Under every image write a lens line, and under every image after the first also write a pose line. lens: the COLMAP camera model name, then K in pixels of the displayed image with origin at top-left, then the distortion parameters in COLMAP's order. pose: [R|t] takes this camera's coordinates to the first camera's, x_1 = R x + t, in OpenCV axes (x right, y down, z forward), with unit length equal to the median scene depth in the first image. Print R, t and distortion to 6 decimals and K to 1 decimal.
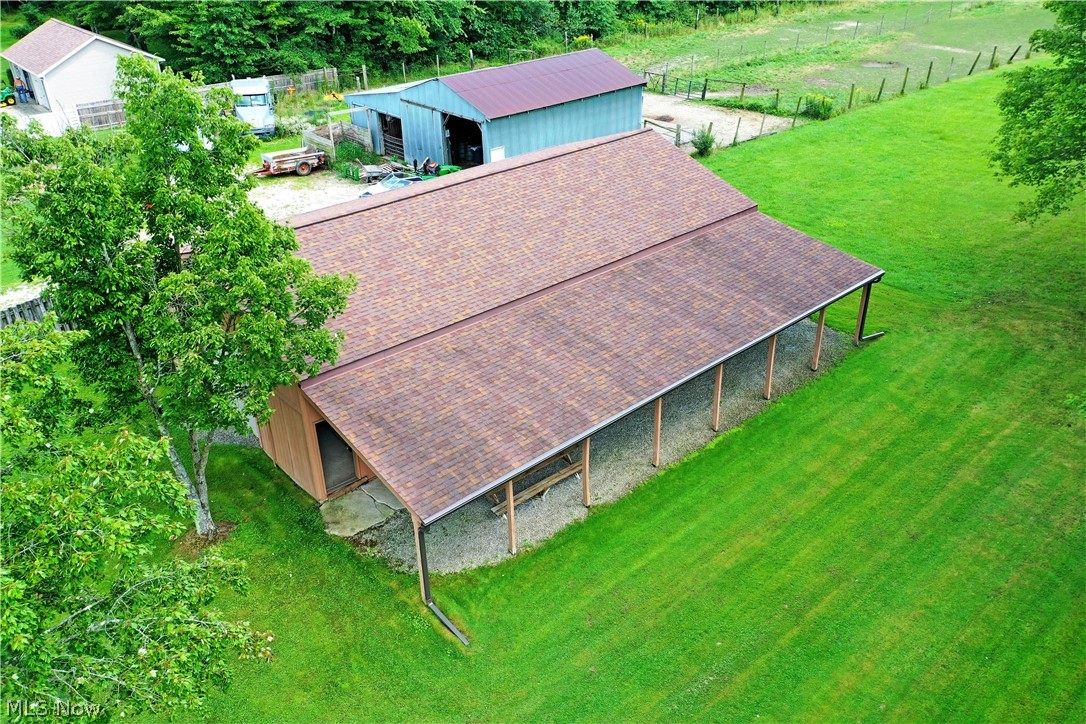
lens RADIAL K [[864.1, 0, 543.0], [0, 864.1, 362.0], [0, 0, 1]] dist [0.022568, 0.006396]
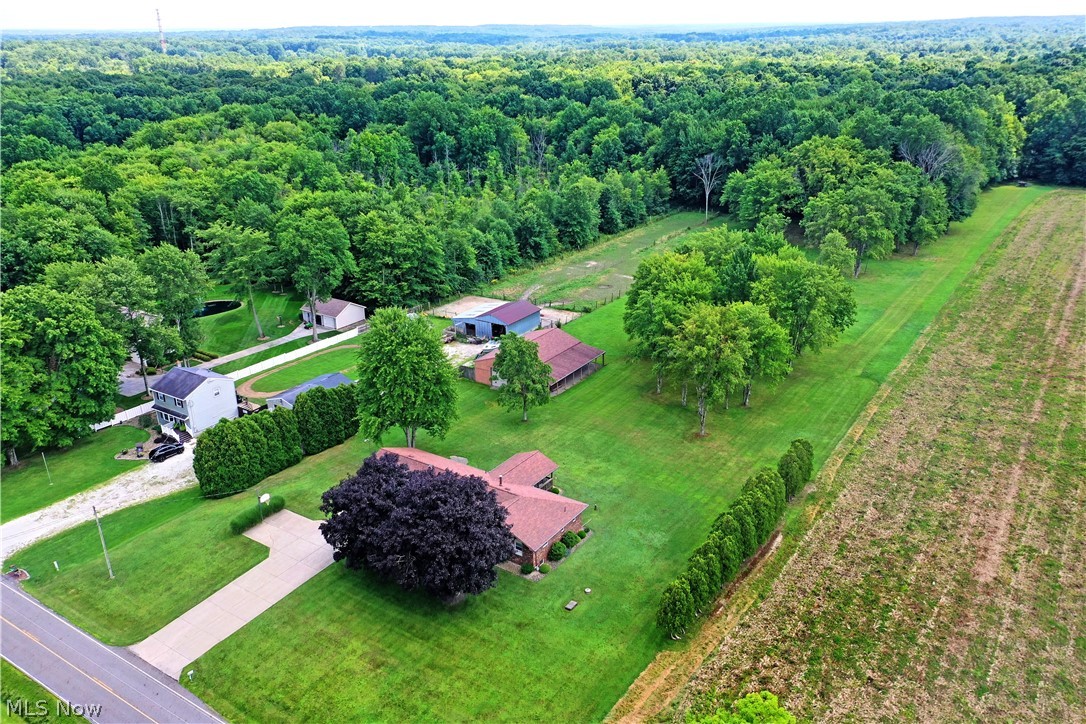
lens RADIAL K [[864.1, 0, 543.0], [0, 864.1, 362.0], [0, 0, 1]] dist [0.022568, 0.006396]
pose [[0.964759, -0.089473, 0.247457, -0.729770], [0.125790, 0.982820, -0.135059, 0.350613], [-0.231122, 0.161427, 0.959439, -2.245360]]
